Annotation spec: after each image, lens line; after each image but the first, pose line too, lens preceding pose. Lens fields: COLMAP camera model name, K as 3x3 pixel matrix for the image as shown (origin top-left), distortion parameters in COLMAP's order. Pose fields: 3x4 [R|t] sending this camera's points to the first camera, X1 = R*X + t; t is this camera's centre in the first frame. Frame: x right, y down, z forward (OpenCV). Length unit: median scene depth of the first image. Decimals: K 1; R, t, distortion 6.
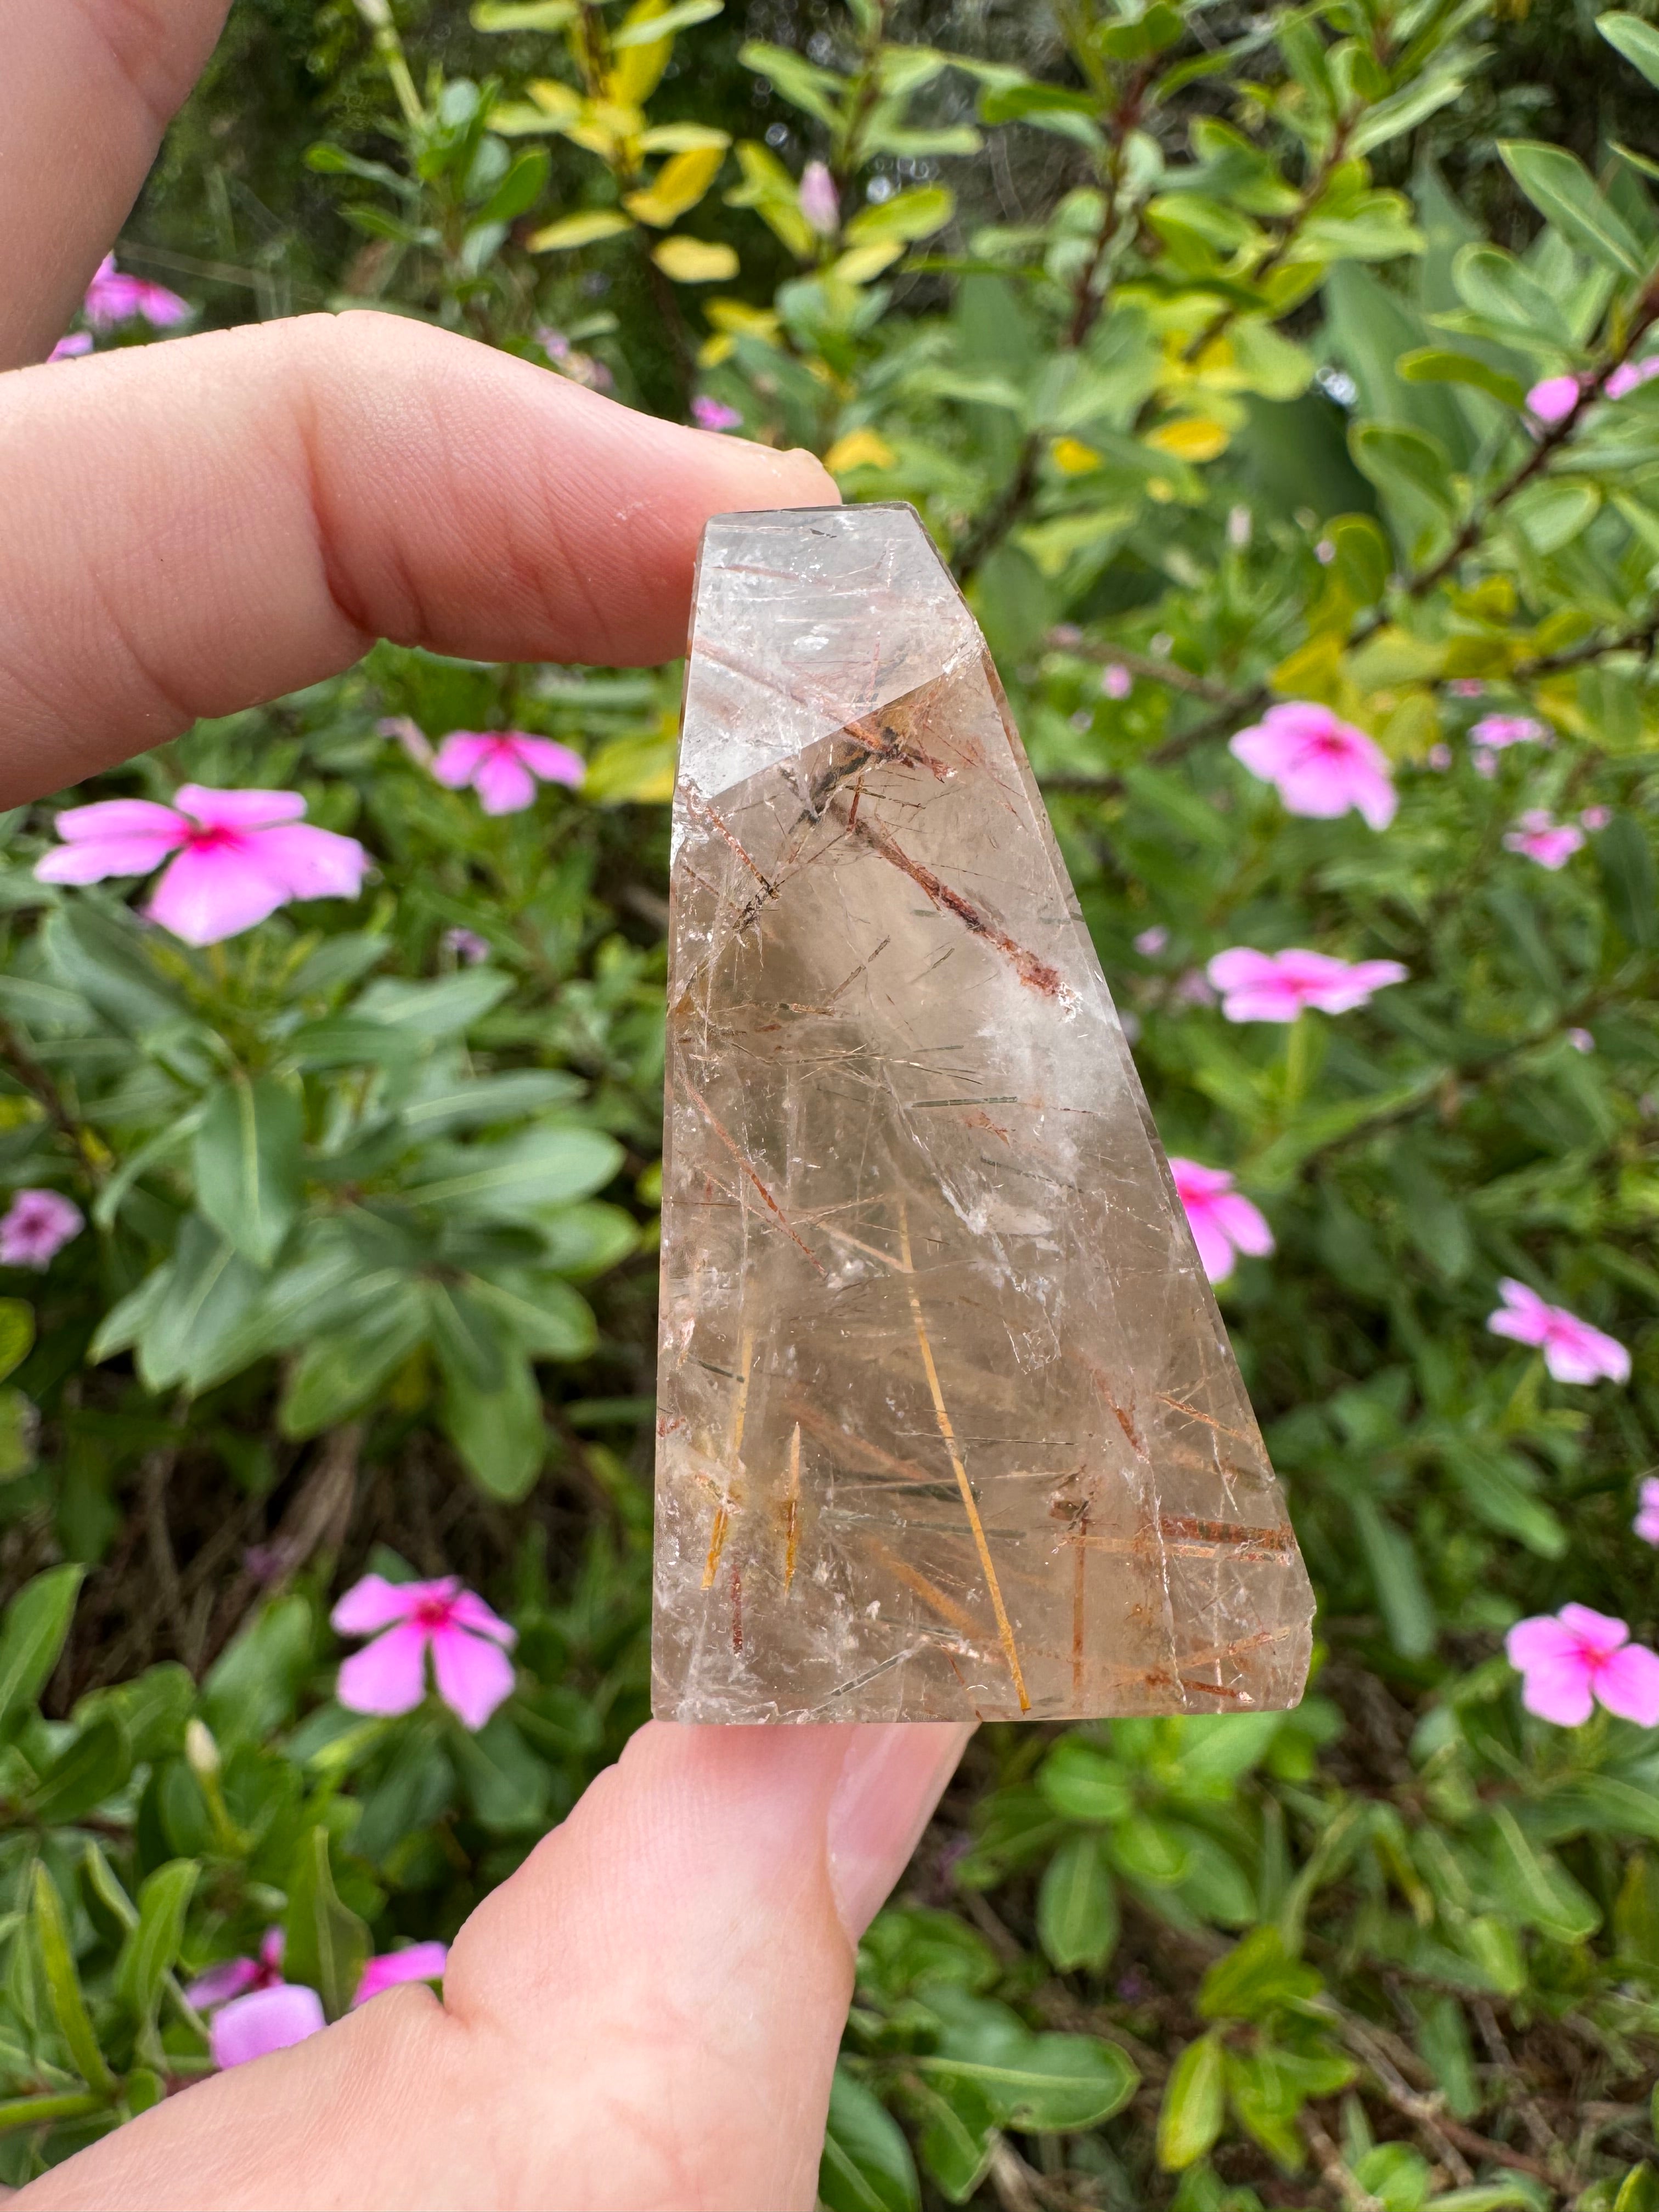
lens RADIAL K [[1646.5, 0, 790.6], [0, 1646.5, 1103.1], [0, 0, 1]] dist [-0.002540, -0.002007]
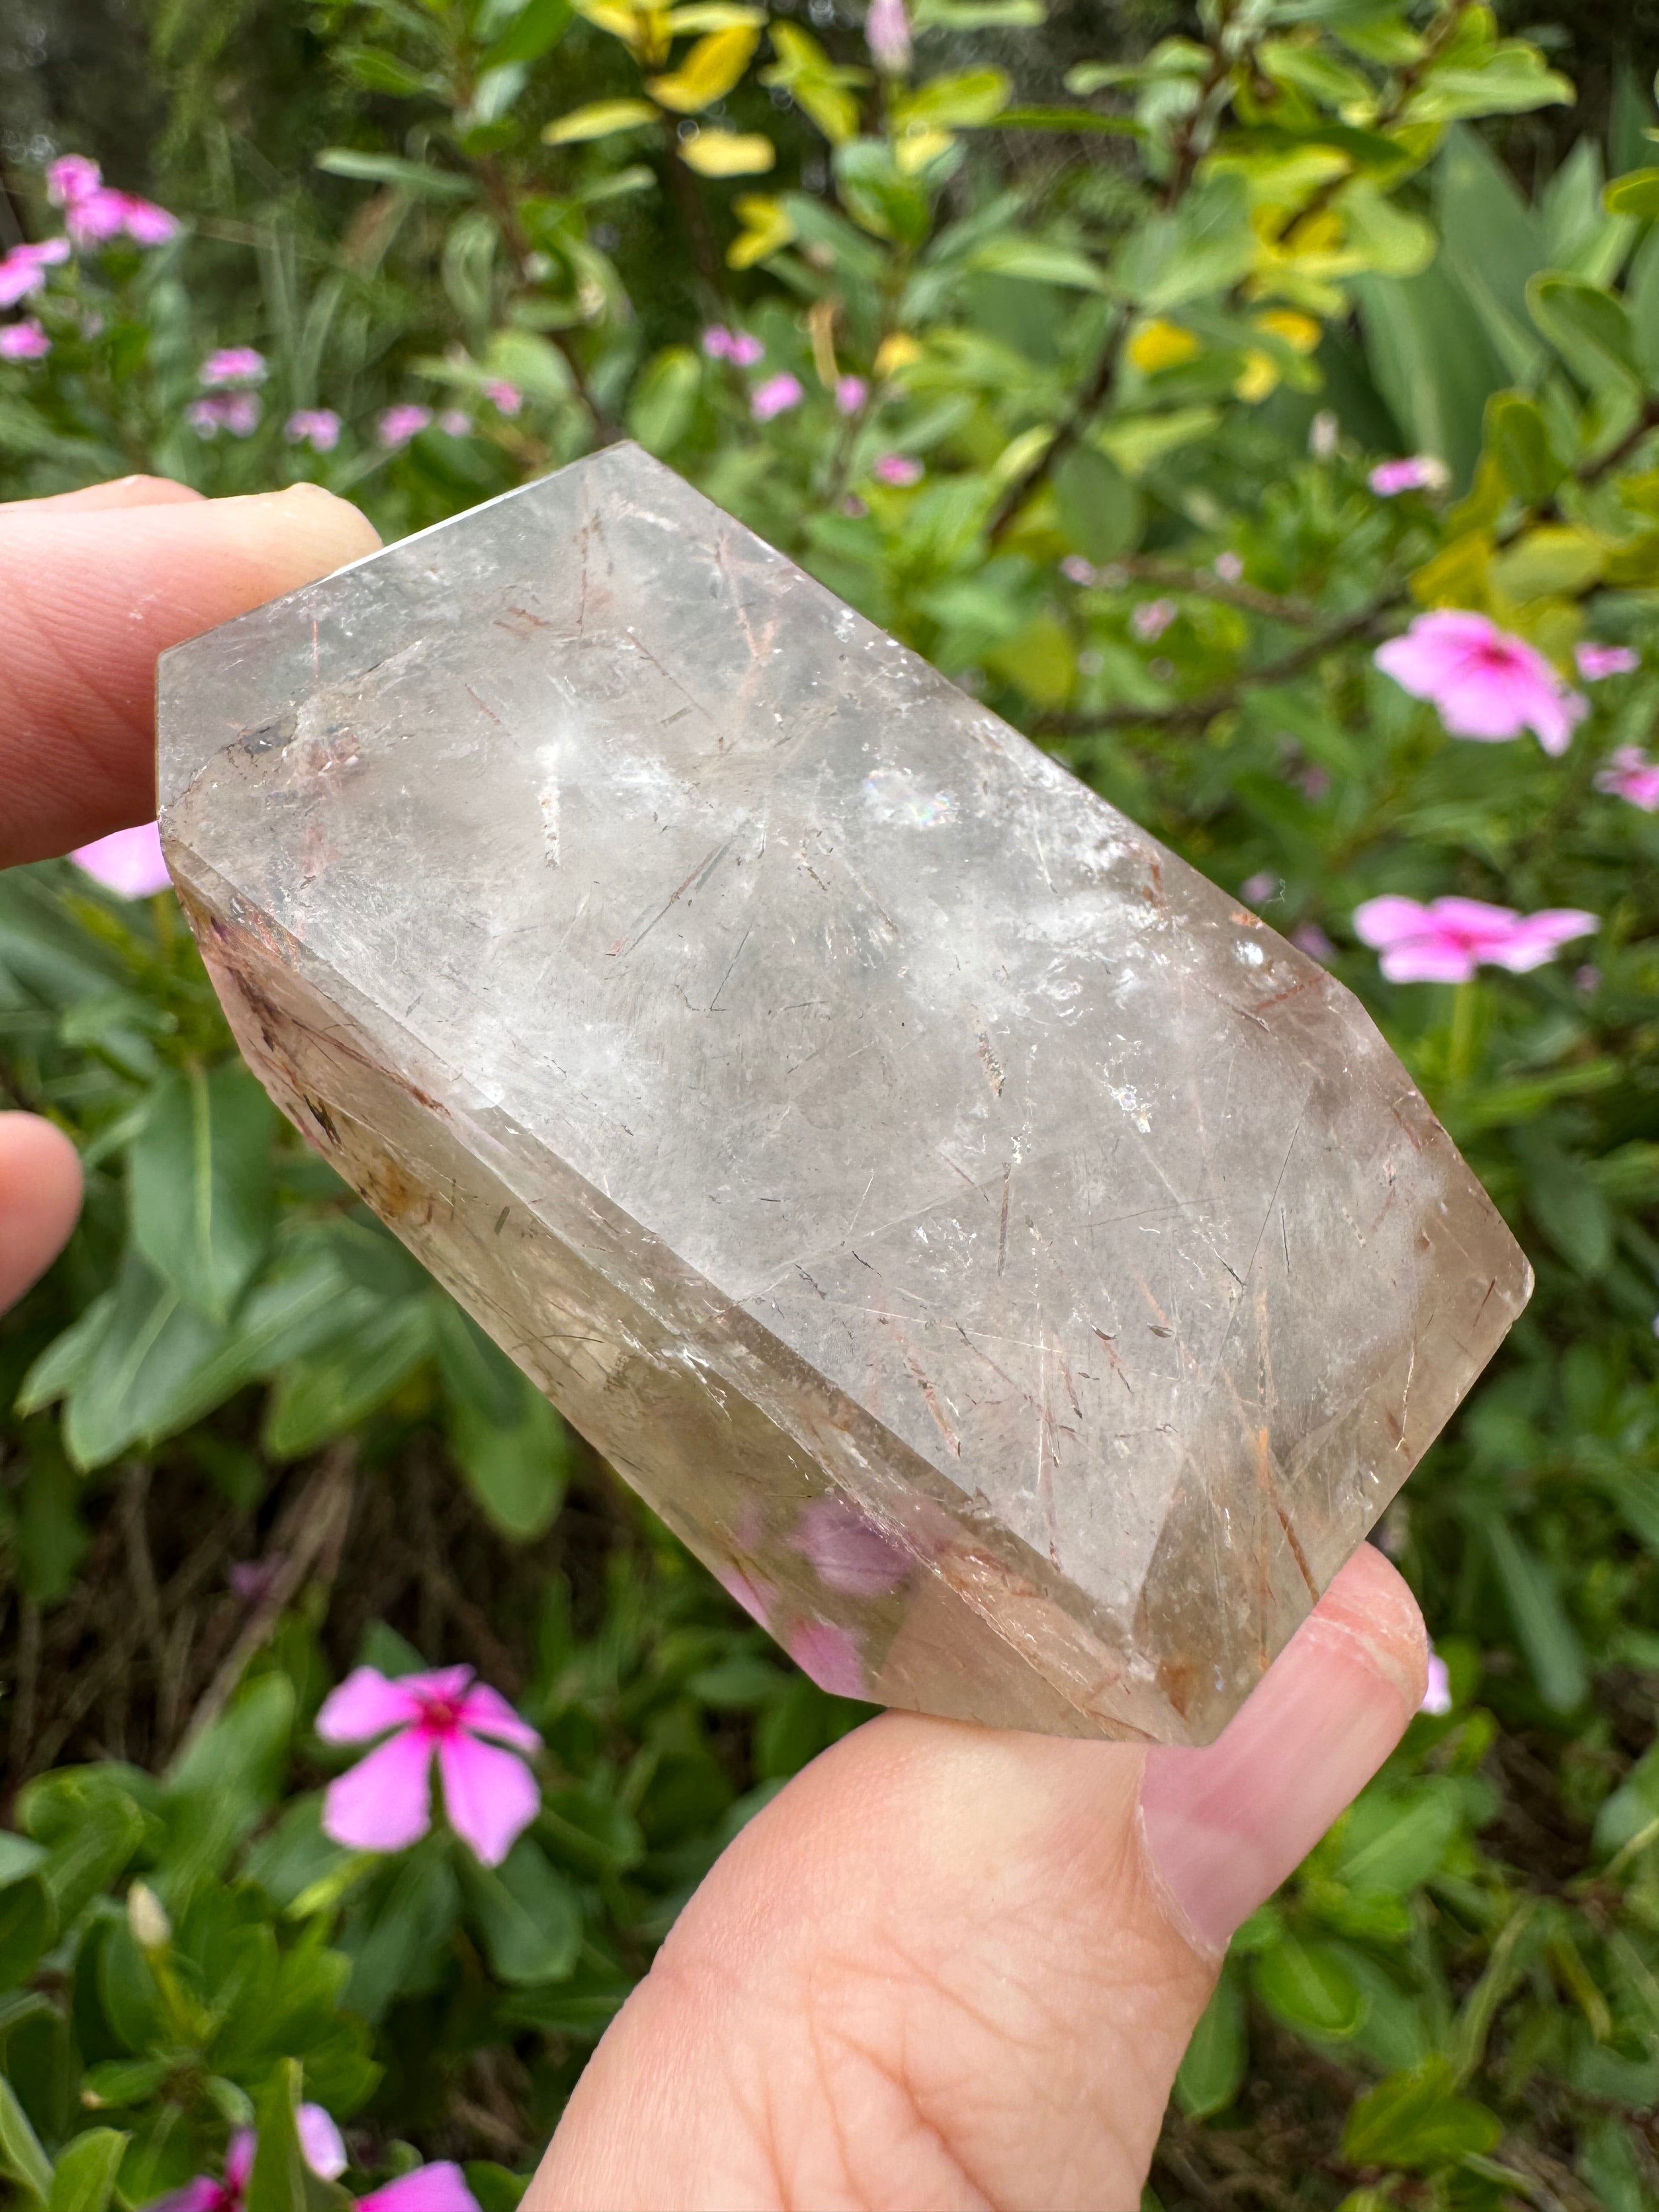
lens RADIAL K [[1645.1, 0, 785.7], [0, 1645.1, 1006.8], [0, 0, 1]] dist [-0.006556, 0.000964]
pose [[0.999972, -0.006398, -0.003791, -0.030580], [0.006273, 0.999465, -0.032098, -0.009983], [0.003994, 0.032073, 0.999478, 0.132084]]
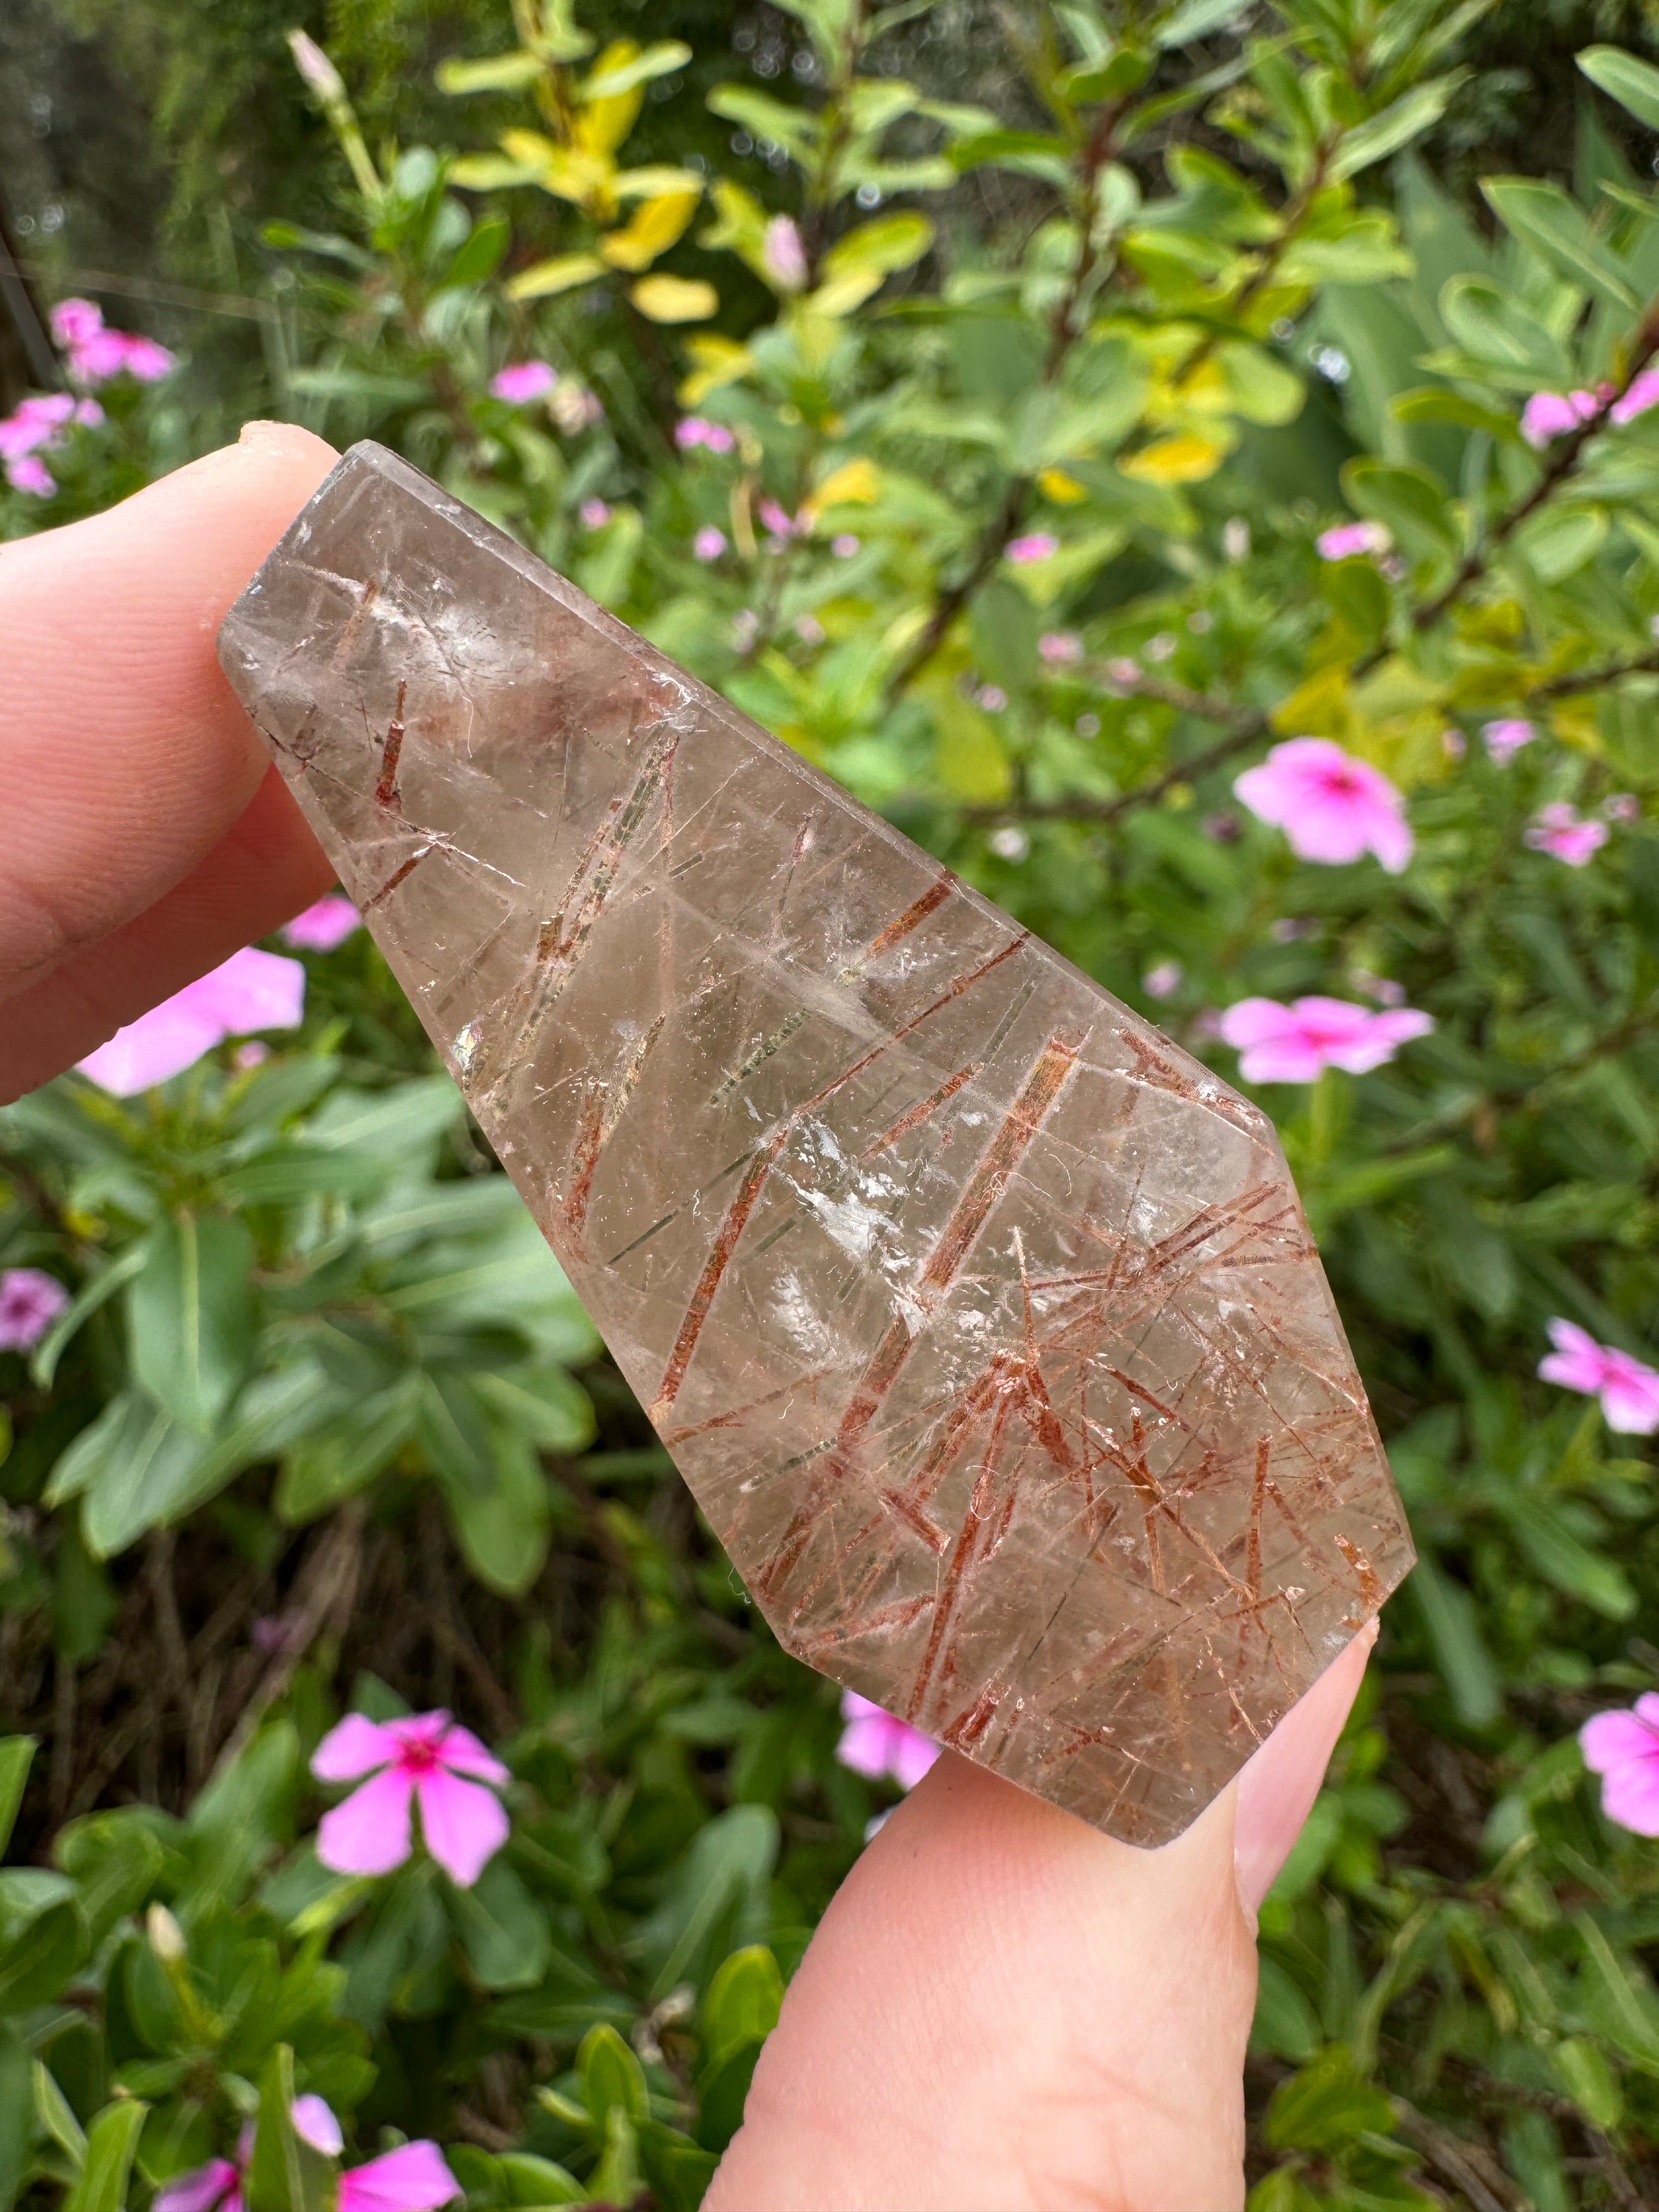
lens RADIAL K [[1648.5, 0, 793.4], [0, 1648.5, 1007.4], [0, 0, 1]] dist [-0.002798, -0.003687]
pose [[0.999274, -0.035684, -0.013359, 0.015872], [0.034977, 0.998146, -0.049821, -0.043715], [0.015112, 0.049317, 0.998669, 0.038567]]
